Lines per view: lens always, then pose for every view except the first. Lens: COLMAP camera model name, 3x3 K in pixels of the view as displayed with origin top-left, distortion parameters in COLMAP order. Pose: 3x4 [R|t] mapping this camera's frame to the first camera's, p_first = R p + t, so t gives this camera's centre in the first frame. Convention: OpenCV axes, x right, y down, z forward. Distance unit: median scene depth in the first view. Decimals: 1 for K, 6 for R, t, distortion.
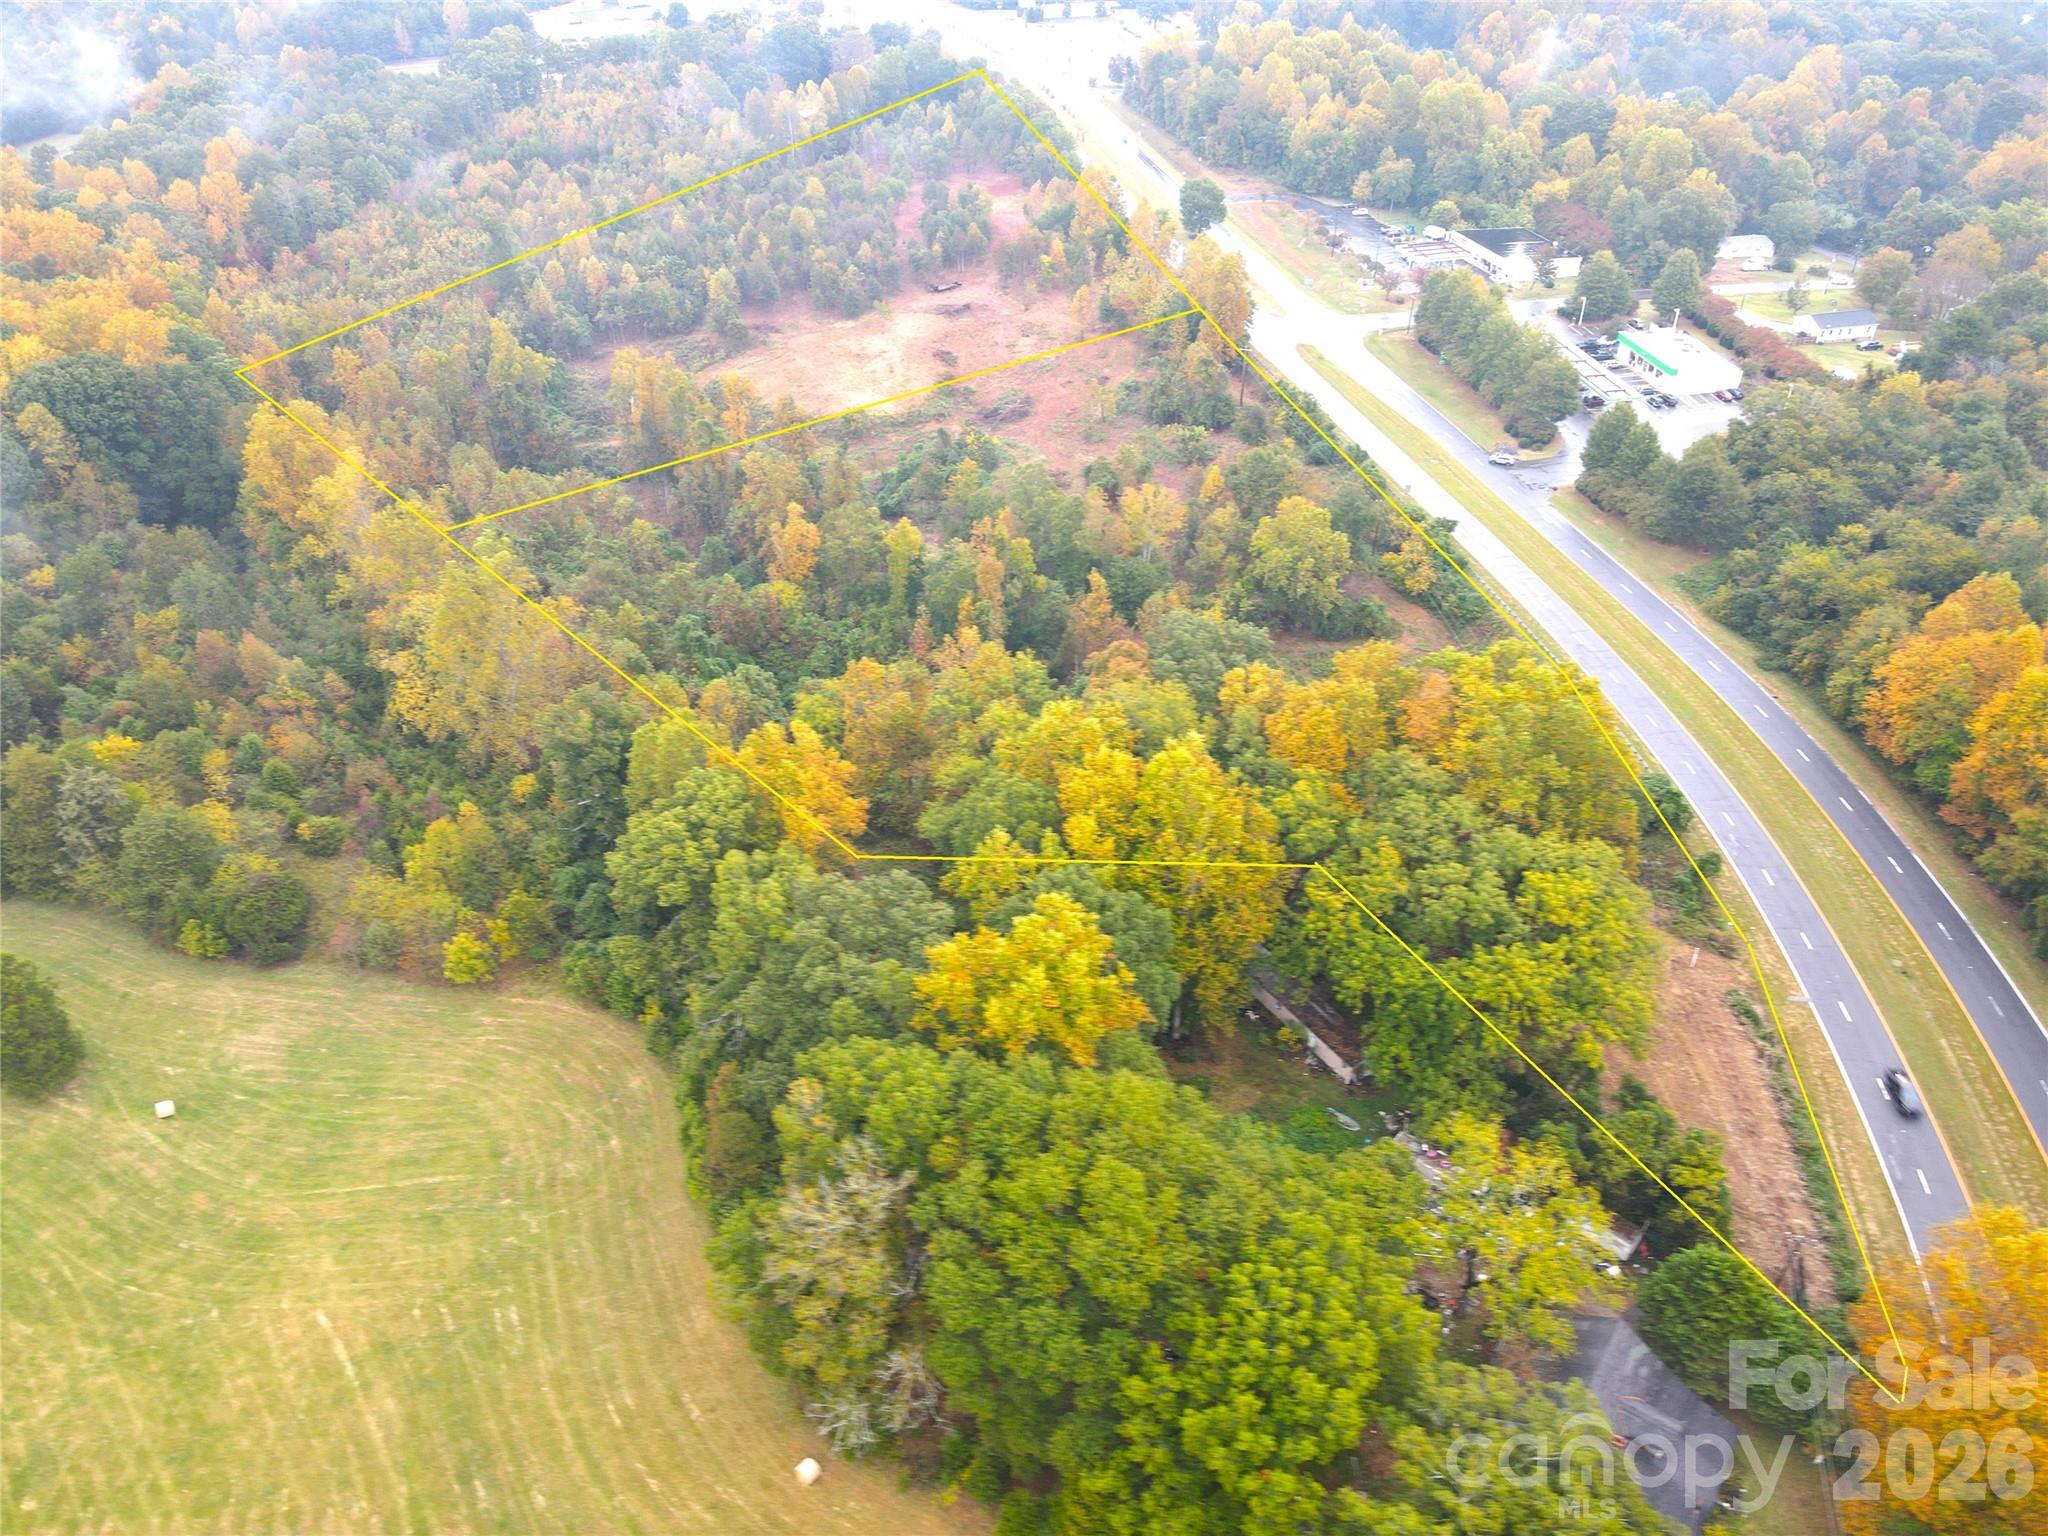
lens RADIAL K [[1503.0, 0, 1007.8], [0, 1503.0, 771.2], [0, 0, 1]] dist [0.013088, 0.012775]
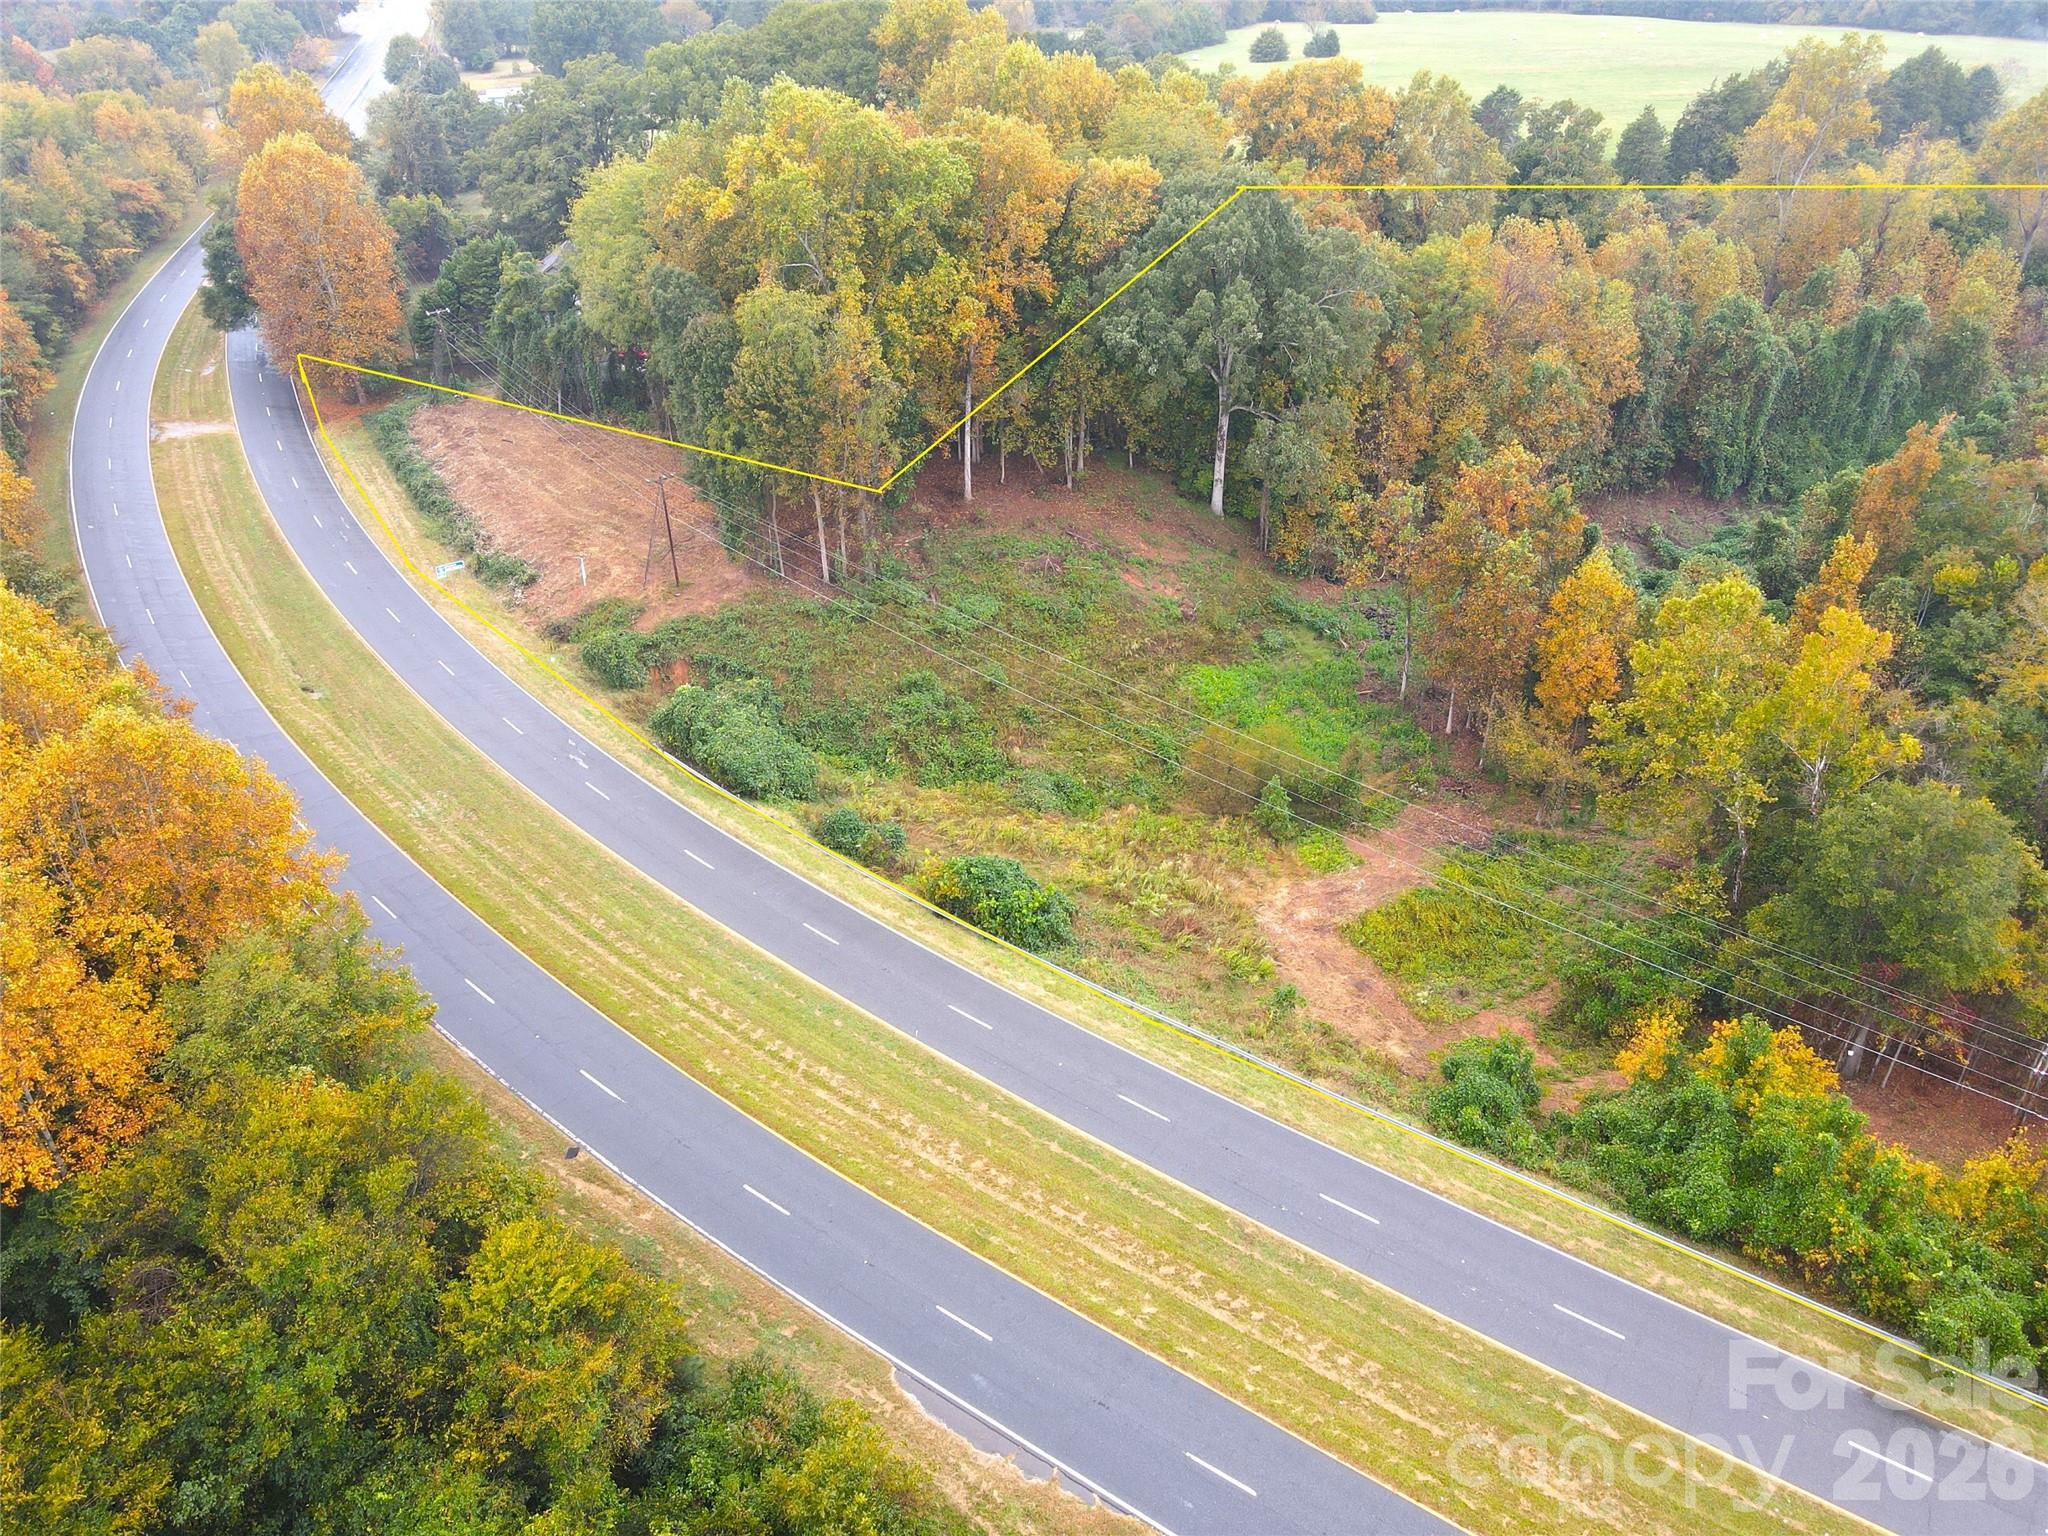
lens RADIAL K [[1503.0, 0, 1010.3], [0, 1503.0, 759.9], [0, 0, 1]] dist [0.013088, 0.012775]
pose [[-0.722996, 0.376594, -0.579184, 0.533229], [-0.388964, 0.470961, 0.791771, -0.355462], [0.570950, 0.797729, -0.194021, 0.924903]]
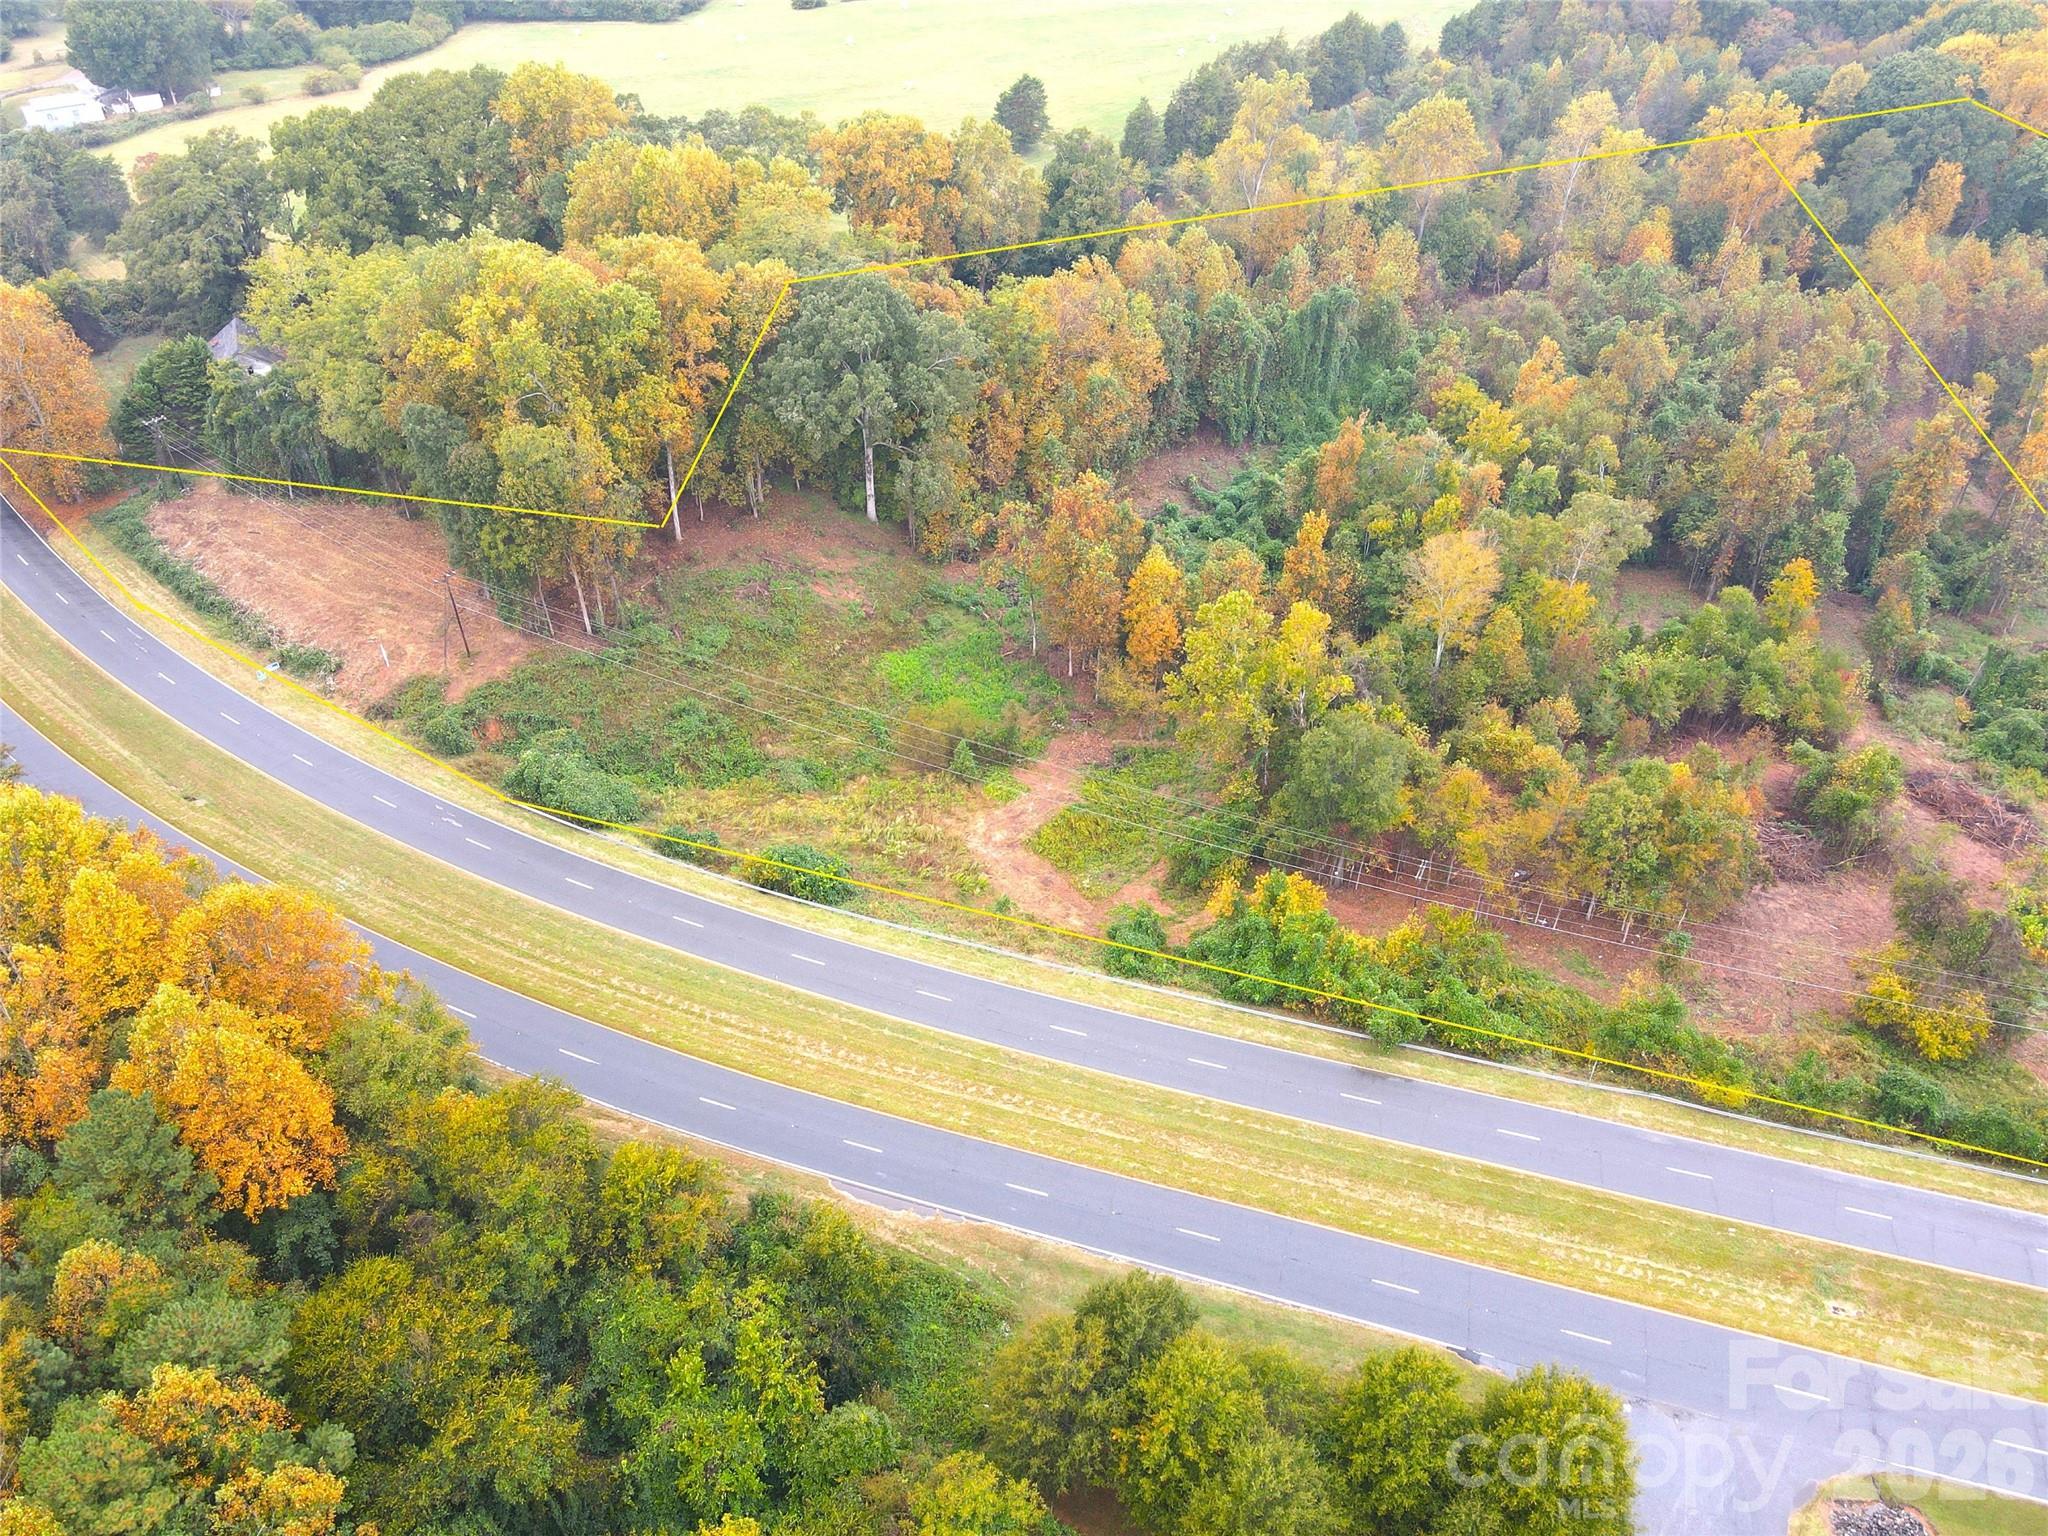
lens RADIAL K [[1503.0, 0, 1006.7], [0, 1503.0, 758.8], [0, 0, 1]] dist [0.013088, 0.012775]
pose [[-0.491805, 0.539614, -0.683333, 0.644854], [-0.503005, 0.464518, 0.728841, -0.495010], [0.710714, 0.702168, 0.042976, 0.878237]]
